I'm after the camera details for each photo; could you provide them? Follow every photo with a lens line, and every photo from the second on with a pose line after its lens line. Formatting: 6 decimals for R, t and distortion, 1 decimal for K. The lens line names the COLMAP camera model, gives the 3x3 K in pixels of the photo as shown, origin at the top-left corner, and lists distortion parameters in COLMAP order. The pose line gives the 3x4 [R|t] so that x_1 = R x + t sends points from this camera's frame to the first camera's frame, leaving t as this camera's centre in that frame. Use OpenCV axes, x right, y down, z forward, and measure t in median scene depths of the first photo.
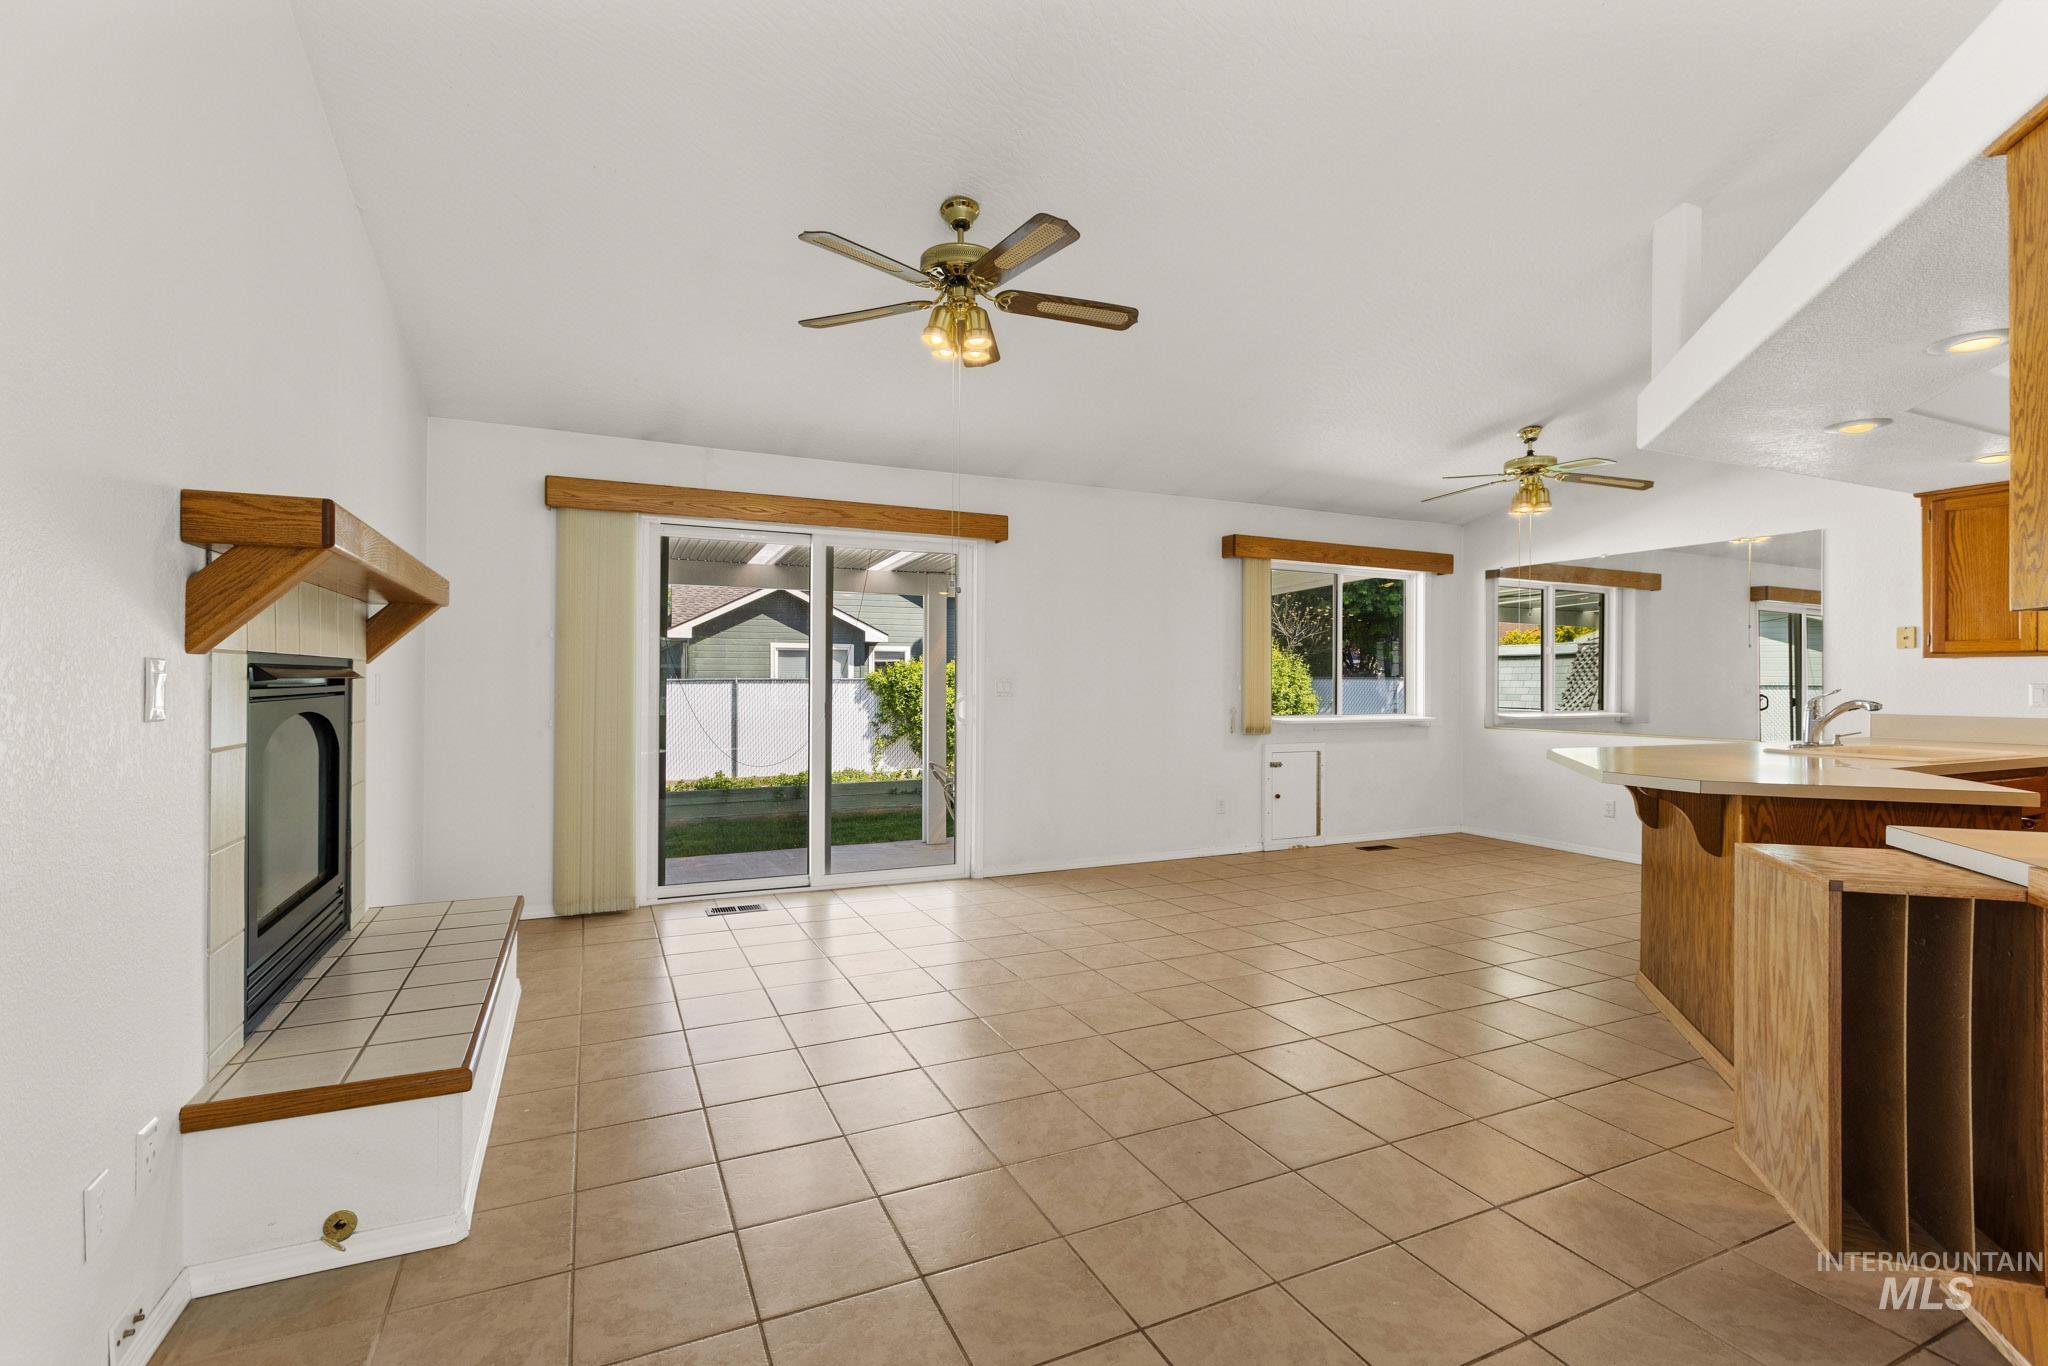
lens RADIAL K [[932.9, 0, 1039.0], [0, 932.9, 683.4], [0, 0, 1]] dist [0.024631, 0.000599]
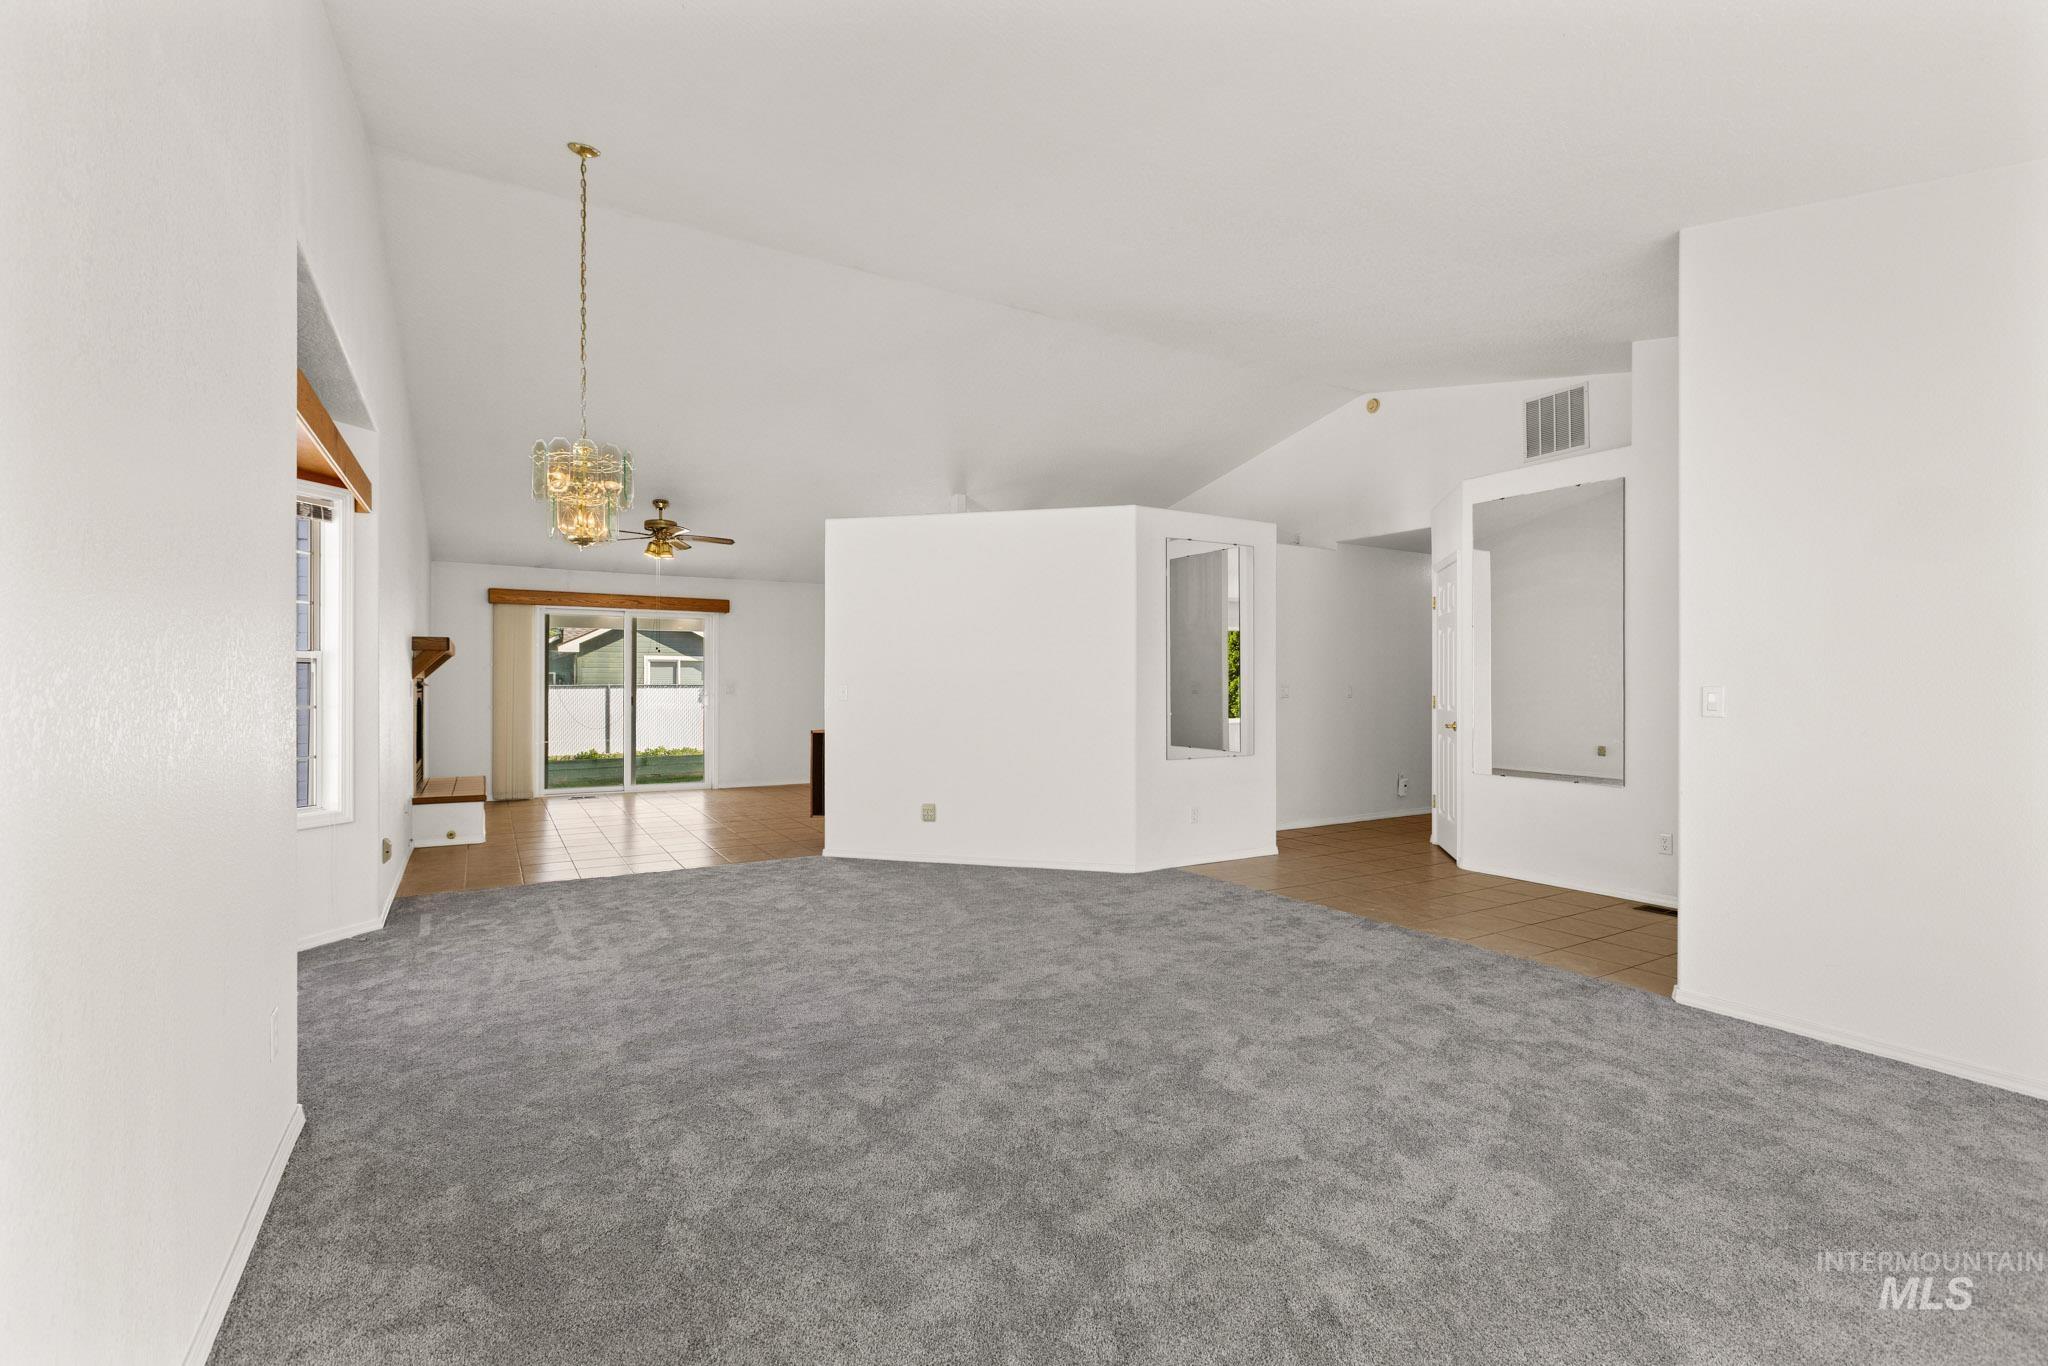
lens RADIAL K [[932.9, 0, 1017.2], [0, 932.9, 681.6], [0, 0, 1]] dist [0.024631, 0.000599]
pose [[0.997448, -0.009683, 0.070731, 0.462723], [0.010037, 0.999939, -0.004658, 0.008404], [-0.070682, 0.005356, 0.997485, -1.080766]]
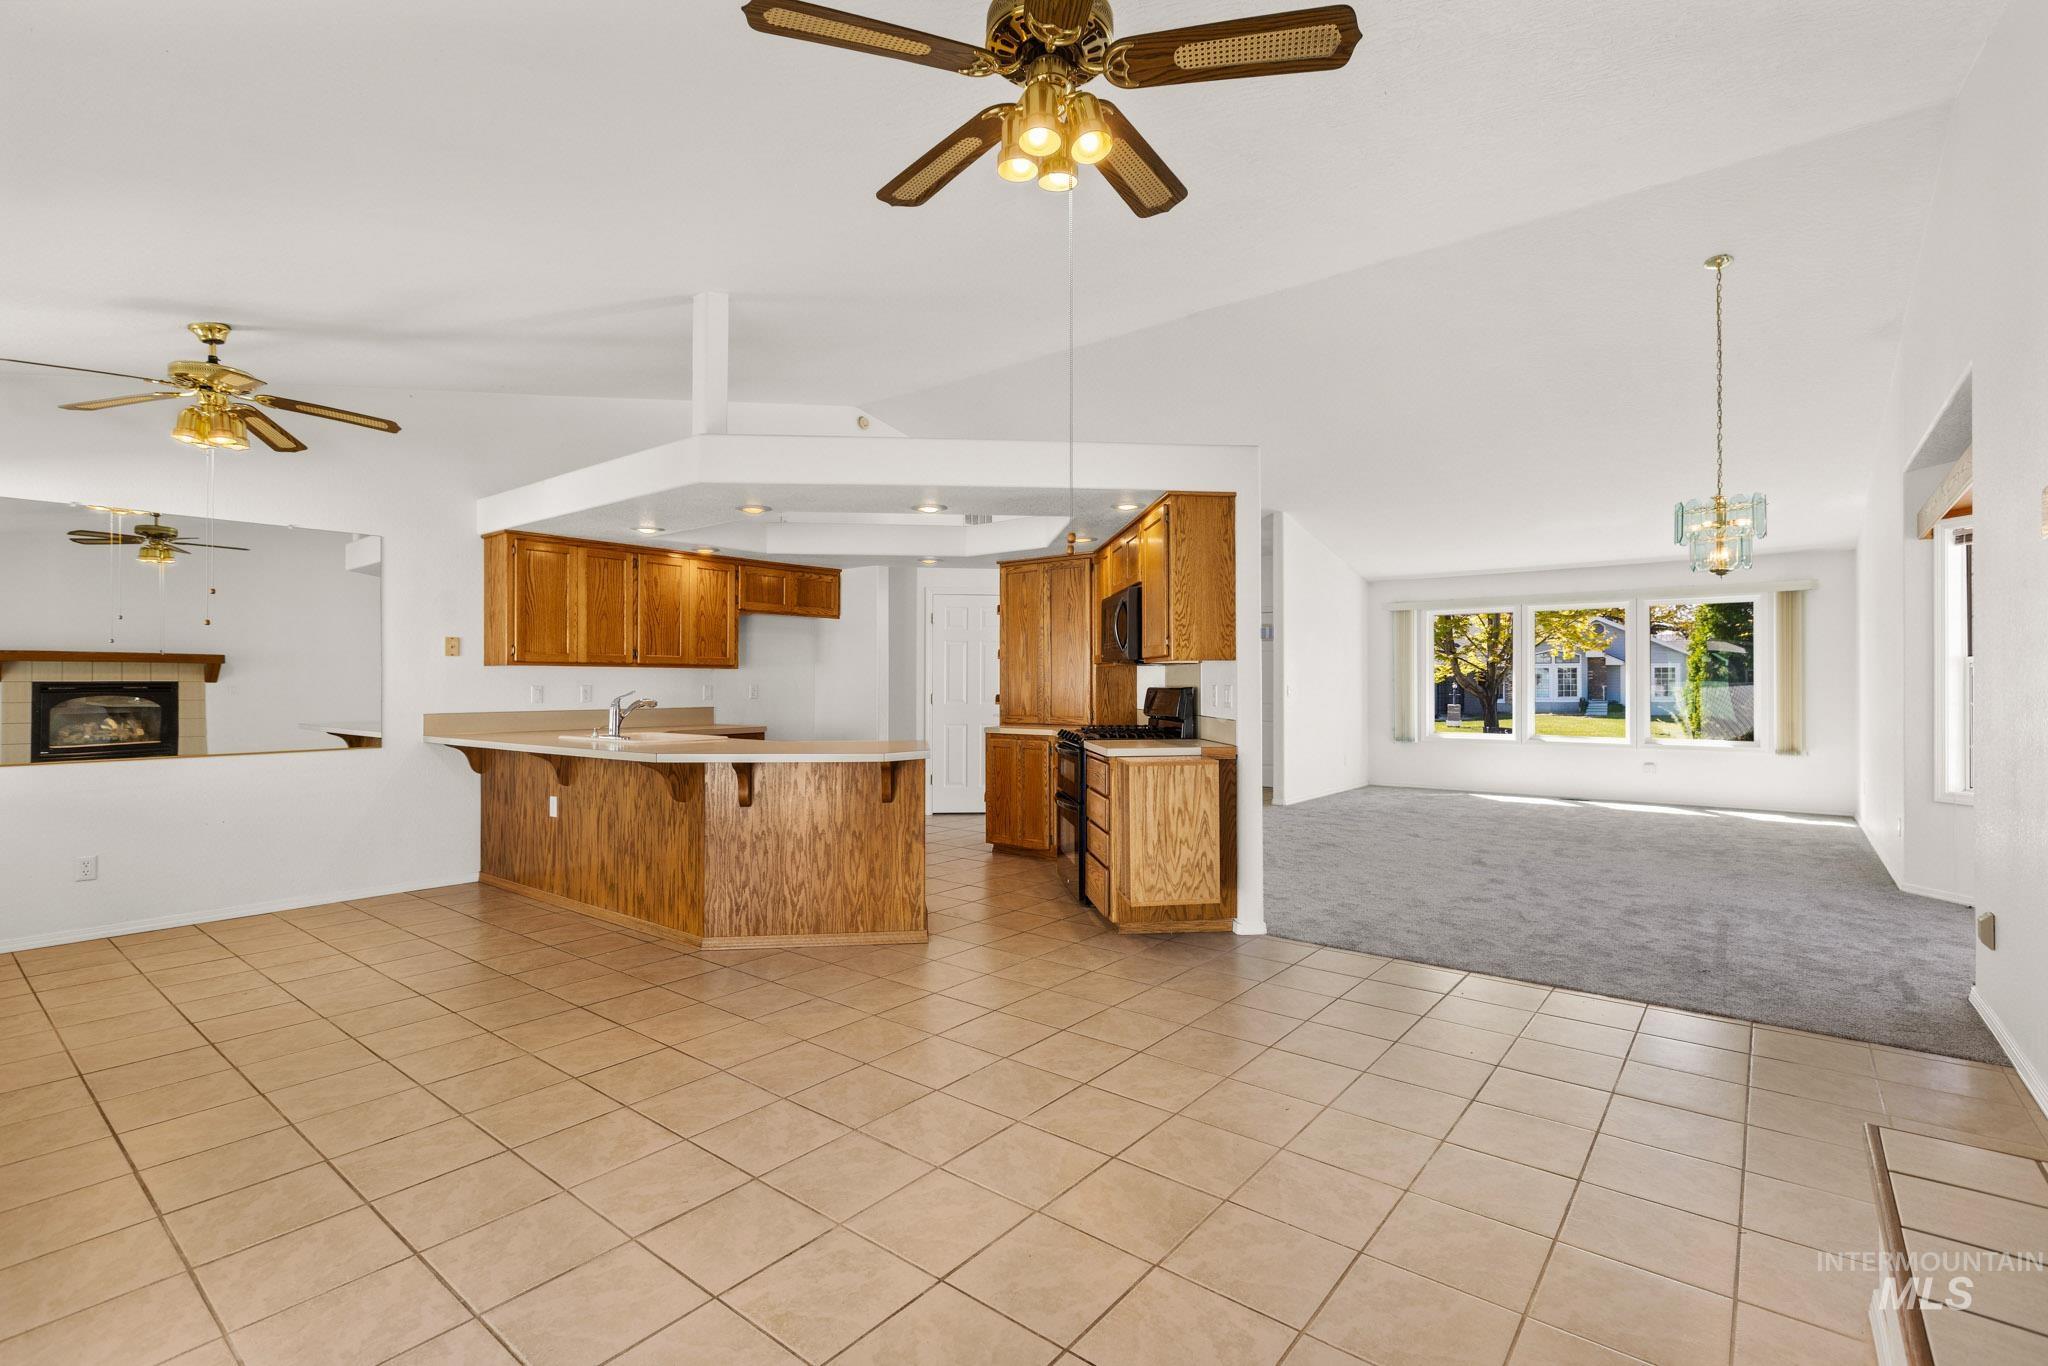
lens RADIAL K [[932.9, 0, 1034.3], [0, 932.9, 681.5], [0, 0, 1]] dist [0.024631, 0.000599]
pose [[-0.441915, -0.002974, 0.897052, -0.465512], [-0.002964, 0.999994, 0.001856, -0.009969], [-0.897052, -0.001839, -0.441921, 0.926353]]
